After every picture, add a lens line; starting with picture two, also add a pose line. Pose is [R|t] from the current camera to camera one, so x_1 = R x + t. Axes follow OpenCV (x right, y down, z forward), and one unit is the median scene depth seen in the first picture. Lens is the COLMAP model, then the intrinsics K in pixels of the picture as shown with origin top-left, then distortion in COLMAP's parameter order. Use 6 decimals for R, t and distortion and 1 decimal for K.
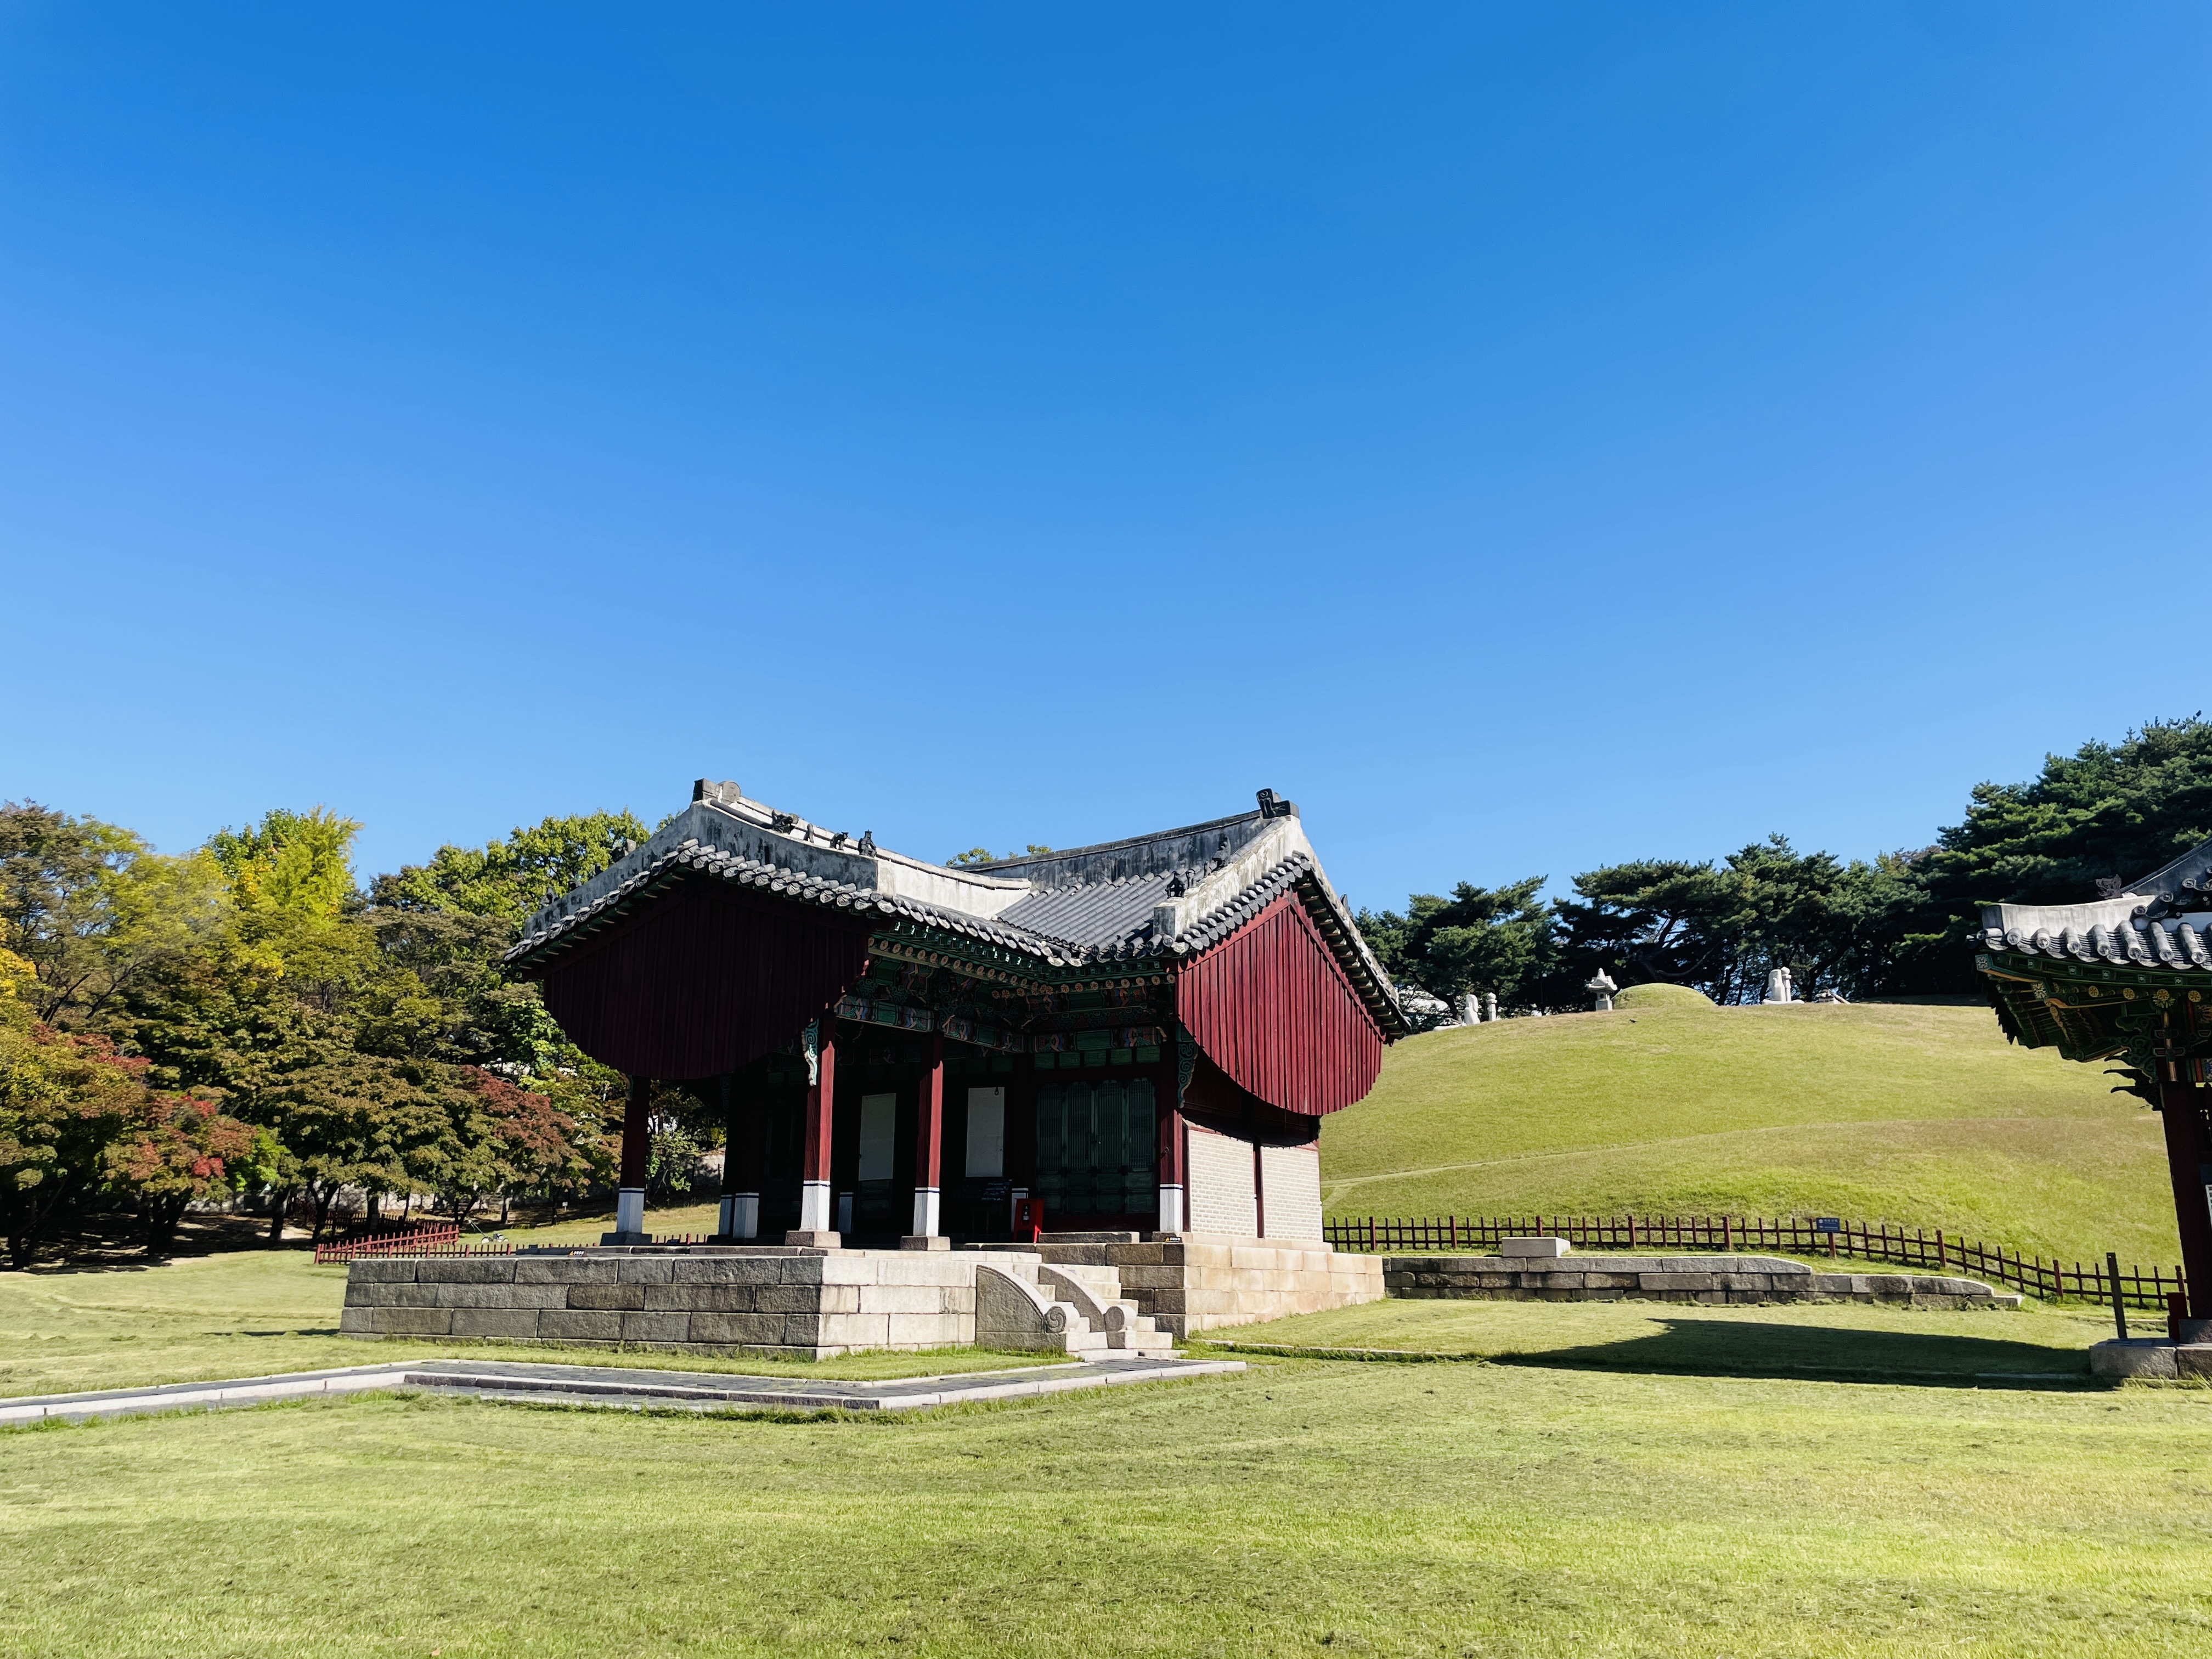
lens RADIAL K [[1644.9, 0, 1111.5], [0, 1644.9, 833.8], [0, 0, 1]] dist [0.102281, -0.132534]
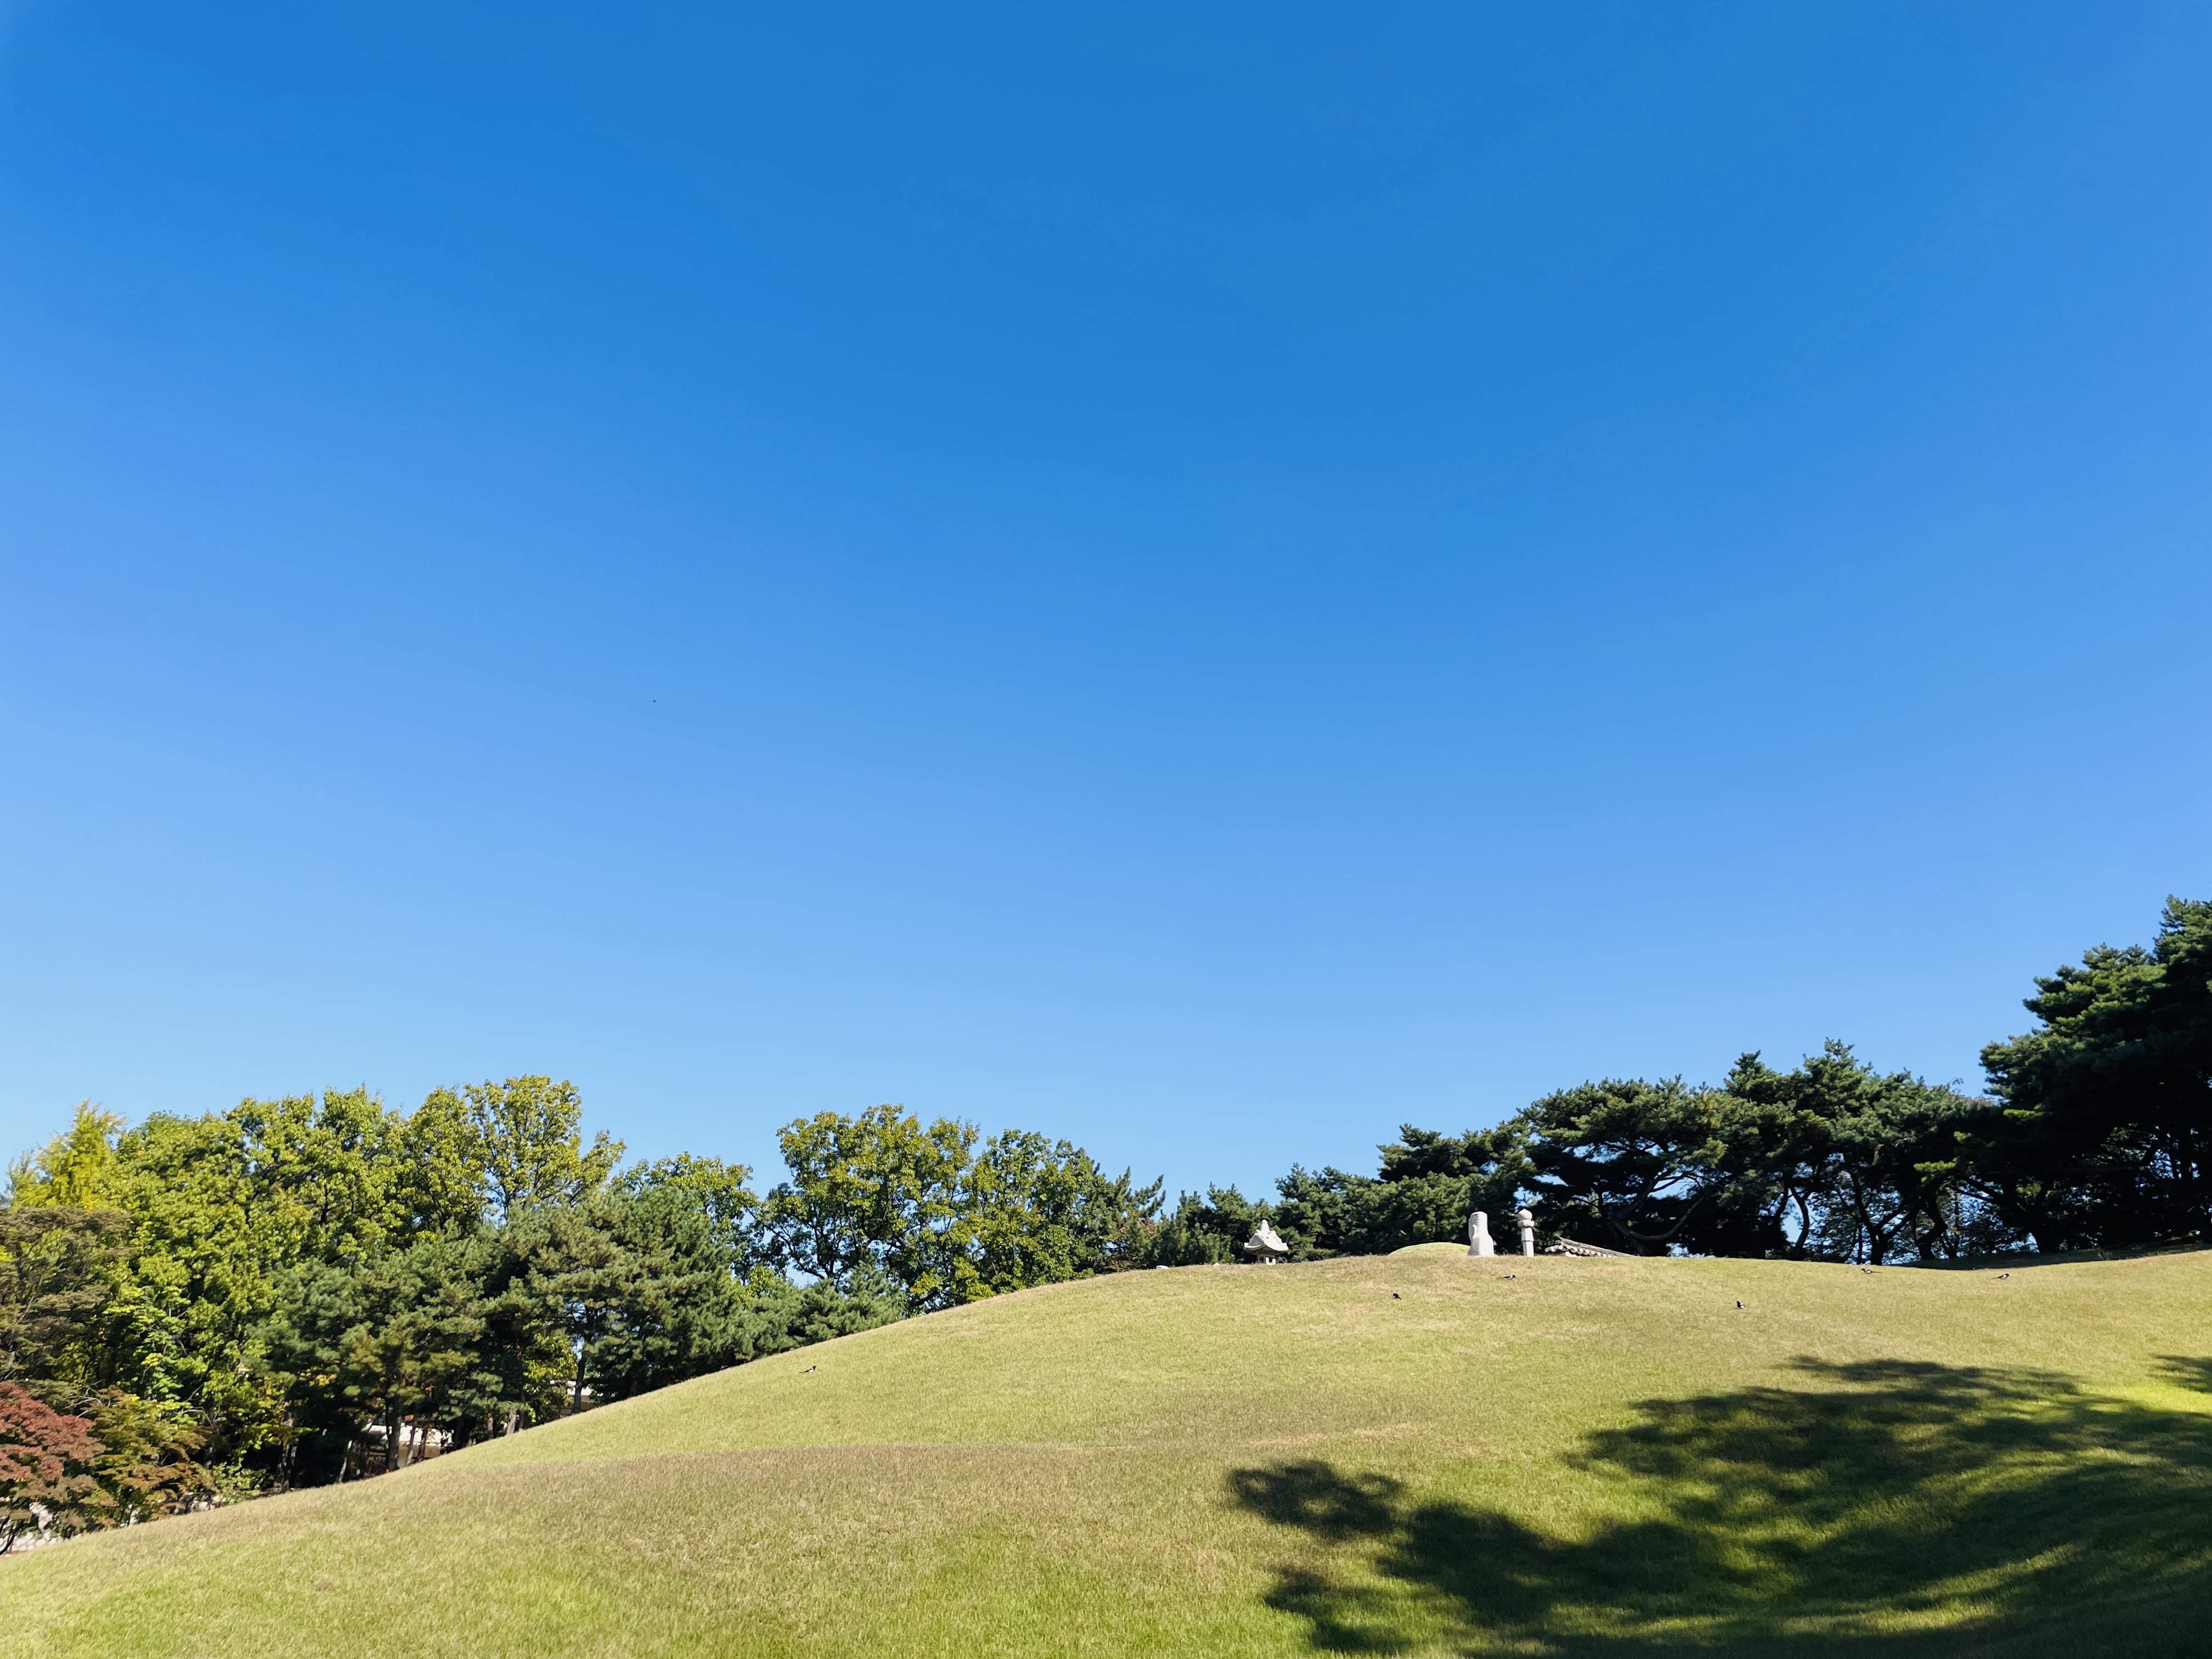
lens RADIAL K [[1644.9, 0, 1111.5], [0, 1644.9, 833.8], [0, 0, 1]] dist [0.102281, -0.132534]
pose [[0.962413, -0.091987, -0.255538, 1.015588], [0.045203, 0.982025, -0.183258, 0.108728], [0.267802, 0.164818, 0.949272, 0.686475]]
